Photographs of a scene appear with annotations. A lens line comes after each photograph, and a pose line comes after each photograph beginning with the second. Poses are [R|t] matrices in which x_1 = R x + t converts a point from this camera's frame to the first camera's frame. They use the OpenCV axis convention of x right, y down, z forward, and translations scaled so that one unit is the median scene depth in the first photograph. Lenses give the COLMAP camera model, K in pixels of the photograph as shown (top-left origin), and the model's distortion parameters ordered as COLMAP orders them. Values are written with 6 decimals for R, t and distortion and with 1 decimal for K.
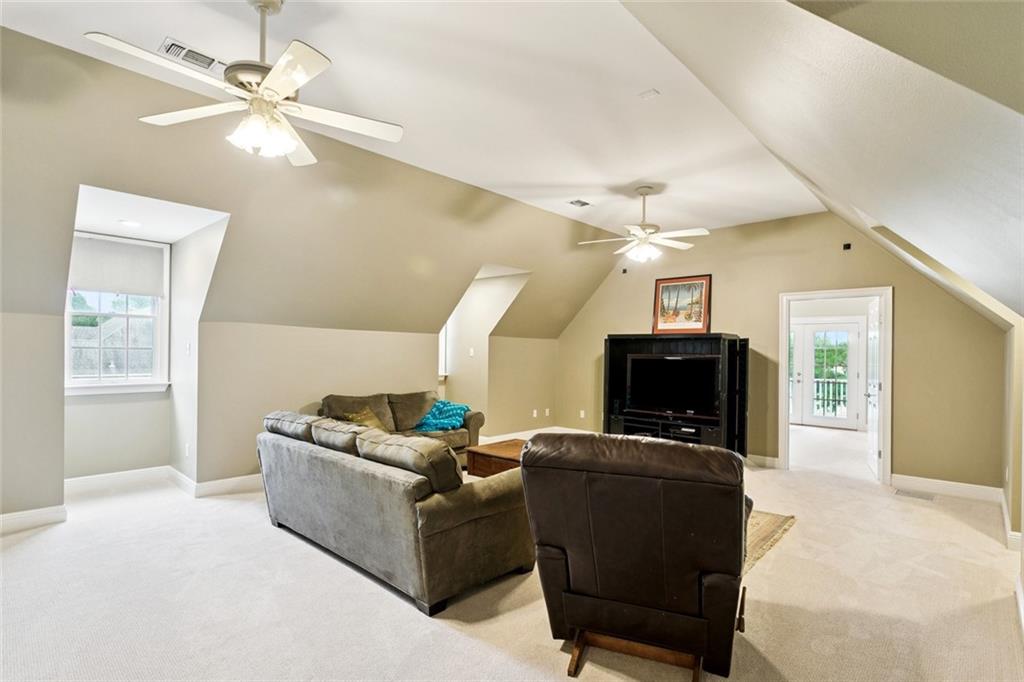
lens RADIAL K [[493.9, 0, 528.8], [0, 493.9, 350.2], [0, 0, 1]] dist [0.001252, 0.003172]
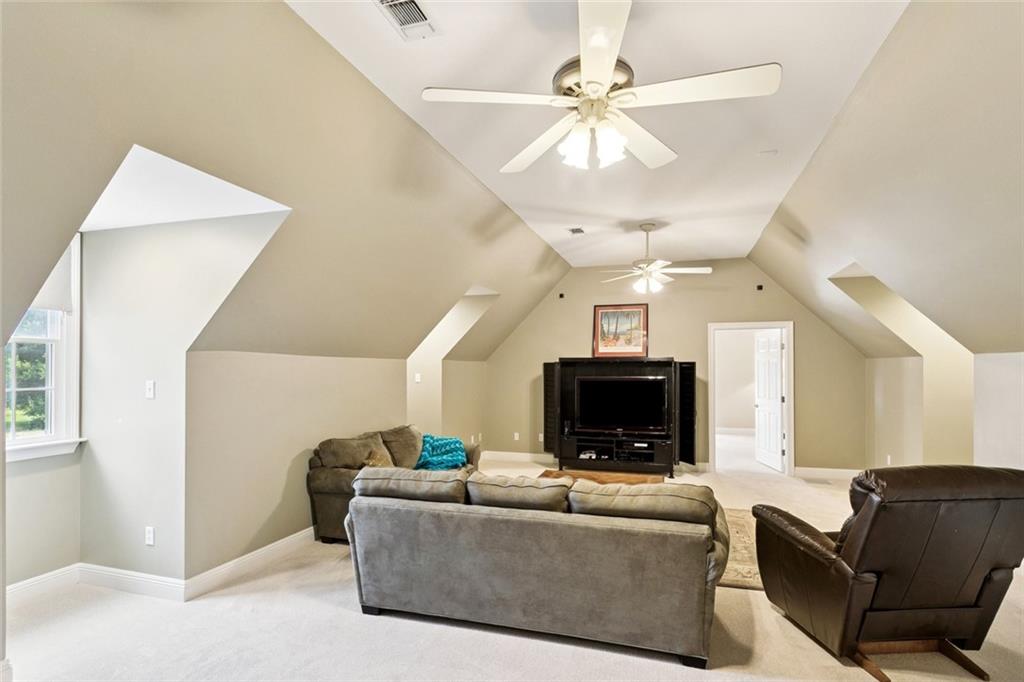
lens RADIAL K [[493.9, 0, 522.9], [0, 493.9, 364.6], [0, 0, 1]] dist [0.001252, 0.003172]
pose [[0.906404, -0.012332, 0.422231, -0.394169], [0.011504, 0.999924, 0.004509, -0.026732], [-0.422255, 0.000771, 0.906477, 0.118202]]
